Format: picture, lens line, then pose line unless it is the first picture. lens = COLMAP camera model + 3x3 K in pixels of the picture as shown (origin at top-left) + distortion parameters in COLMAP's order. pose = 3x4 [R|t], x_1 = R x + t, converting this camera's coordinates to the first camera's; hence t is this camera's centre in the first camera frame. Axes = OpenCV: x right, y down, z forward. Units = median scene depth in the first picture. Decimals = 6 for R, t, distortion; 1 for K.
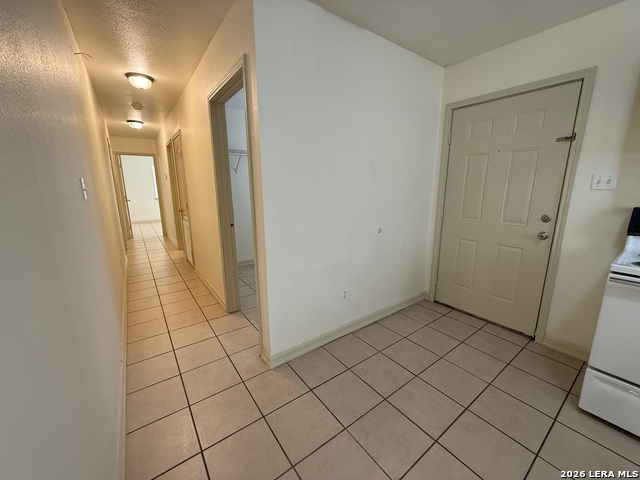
lens RADIAL K [[255.6, 0, 320.0], [0, 255.6, 240.0], [0, 0, 1]] dist [0.000583, 0.000042]
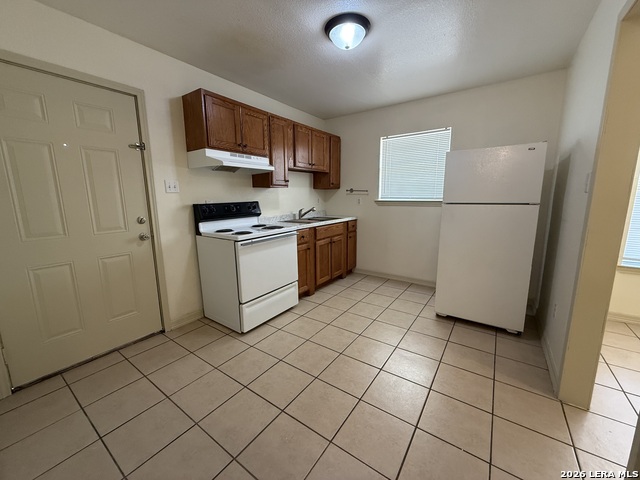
lens RADIAL K [[255.6, 0, 320.0], [0, 255.6, 240.0], [0, 0, 1]] dist [0.000583, 0.000042]
pose [[-0.321047, -0.156494, 0.934044, -0.336990], [0.206657, 0.950911, 0.230351, -0.094232], [-0.924241, 0.266981, -0.272947, 0.607889]]
